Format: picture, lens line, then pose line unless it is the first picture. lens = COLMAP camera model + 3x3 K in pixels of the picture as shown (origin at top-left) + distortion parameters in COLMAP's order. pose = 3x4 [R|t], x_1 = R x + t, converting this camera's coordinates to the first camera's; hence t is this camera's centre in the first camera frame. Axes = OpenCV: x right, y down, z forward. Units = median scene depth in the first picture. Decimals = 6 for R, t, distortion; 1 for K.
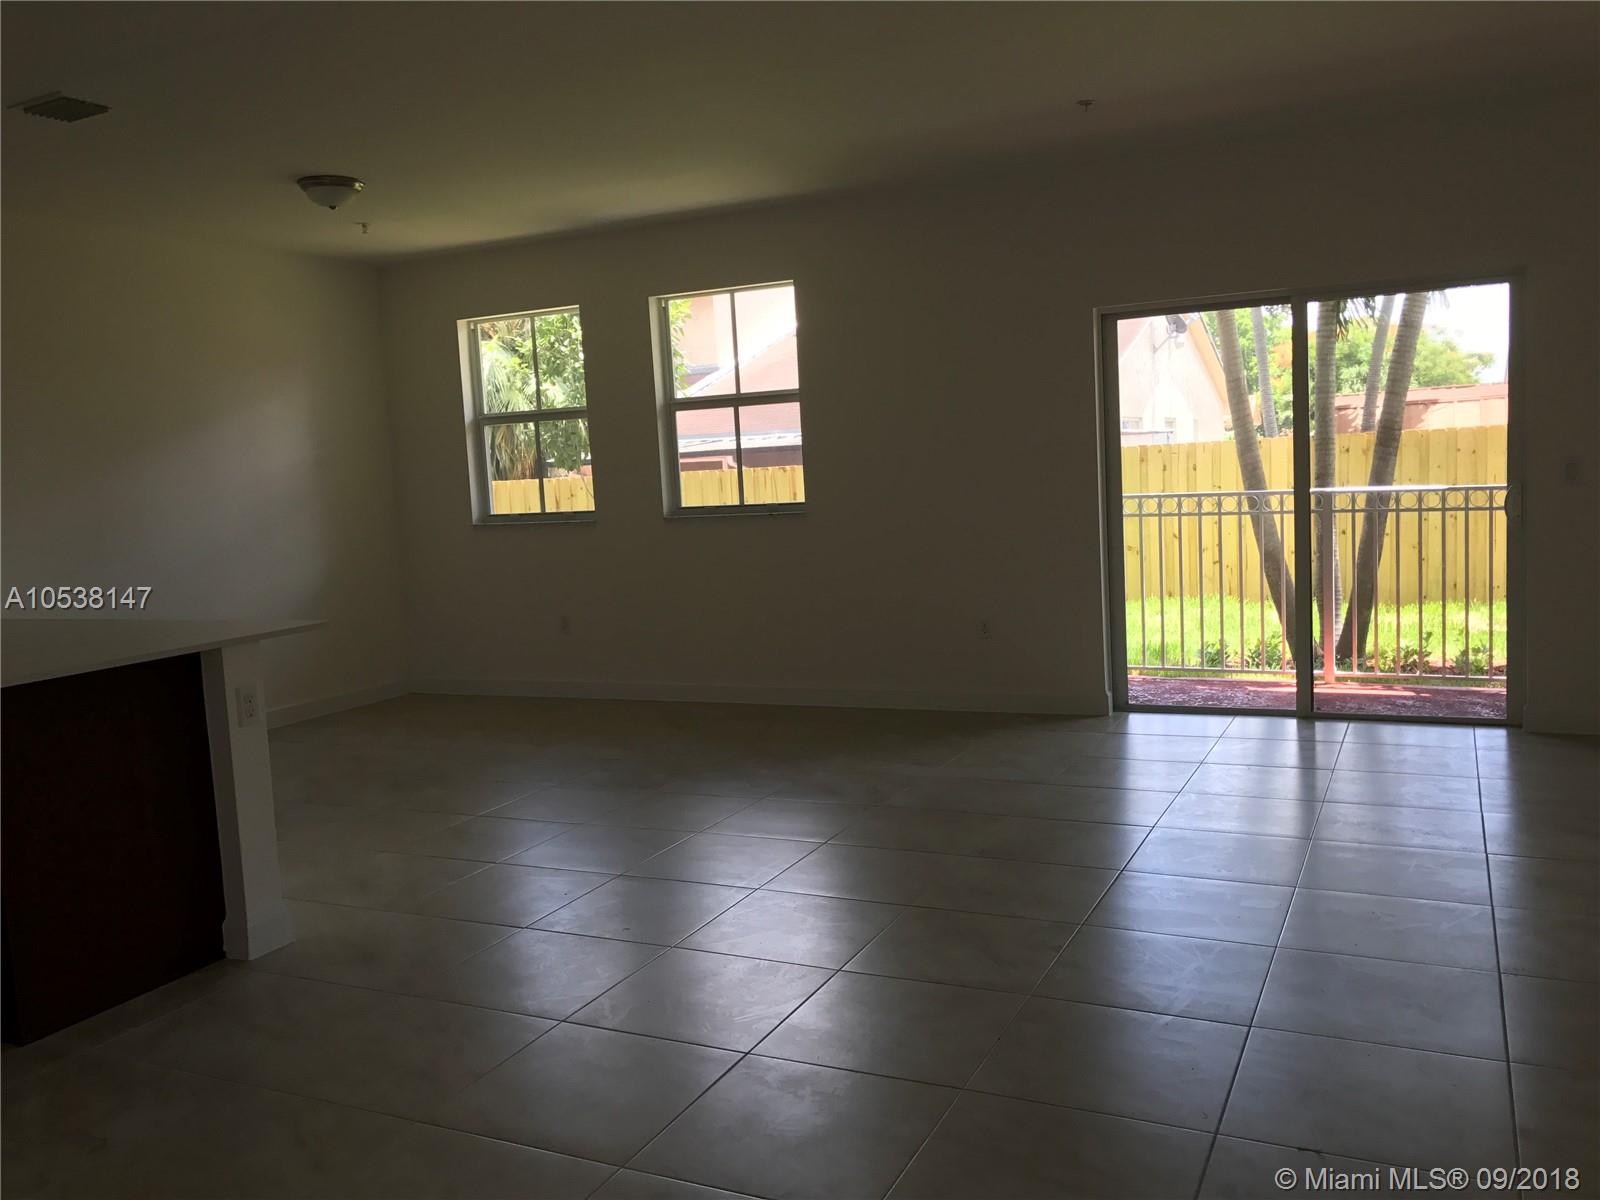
lens RADIAL K [[1301.6, 0, 800.0], [0, 1301.6, 600.0], [0, 0, 1]] dist [0.003397, 0.000644]
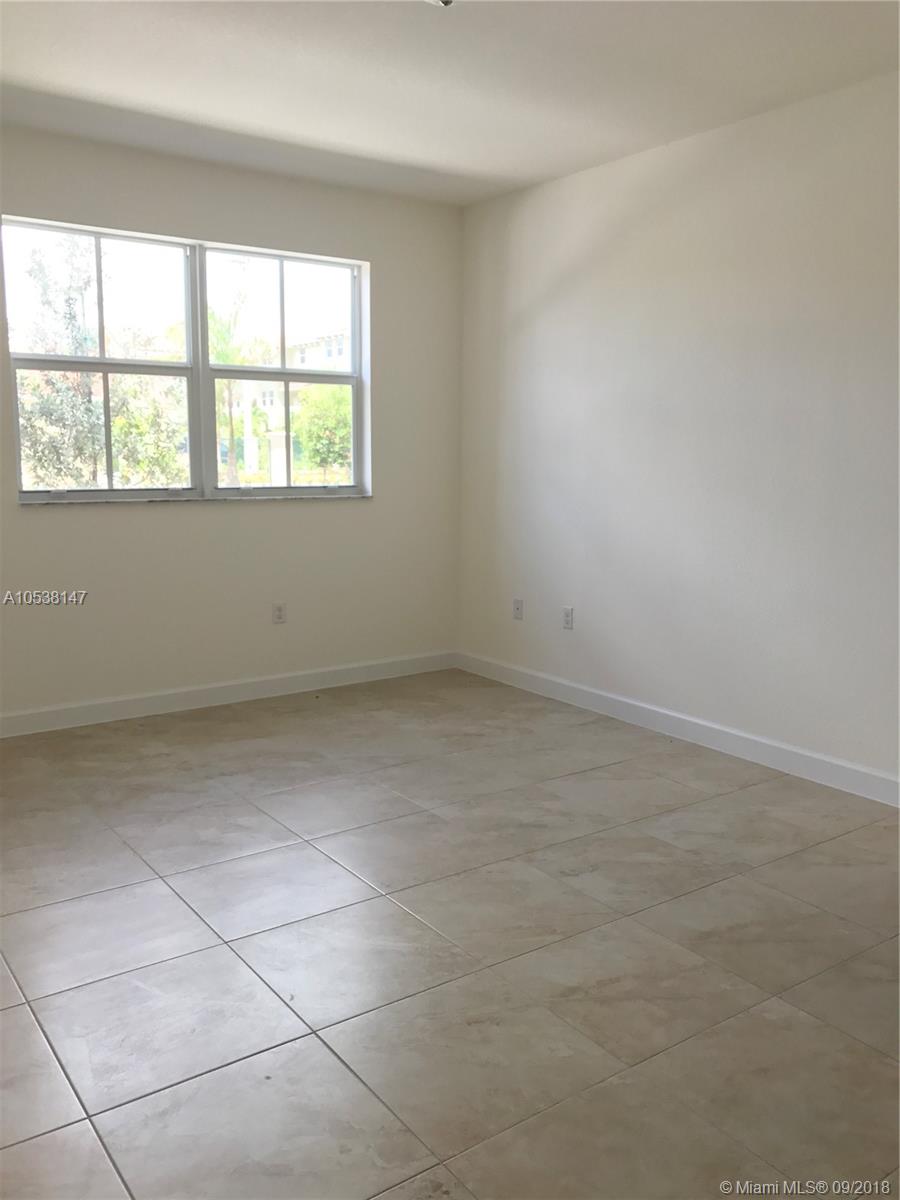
lens RADIAL K [[976.2, 0, 450.0], [0, 976.2, 600.0], [0, 0, 1]] dist [0.003397, 0.000644]
pose [[0.465550, -0.071980, 0.882090, -0.639712], [0.053558, 0.997152, 0.053102, -0.021222], [-0.883400, 0.022522, 0.468079, 0.566209]]
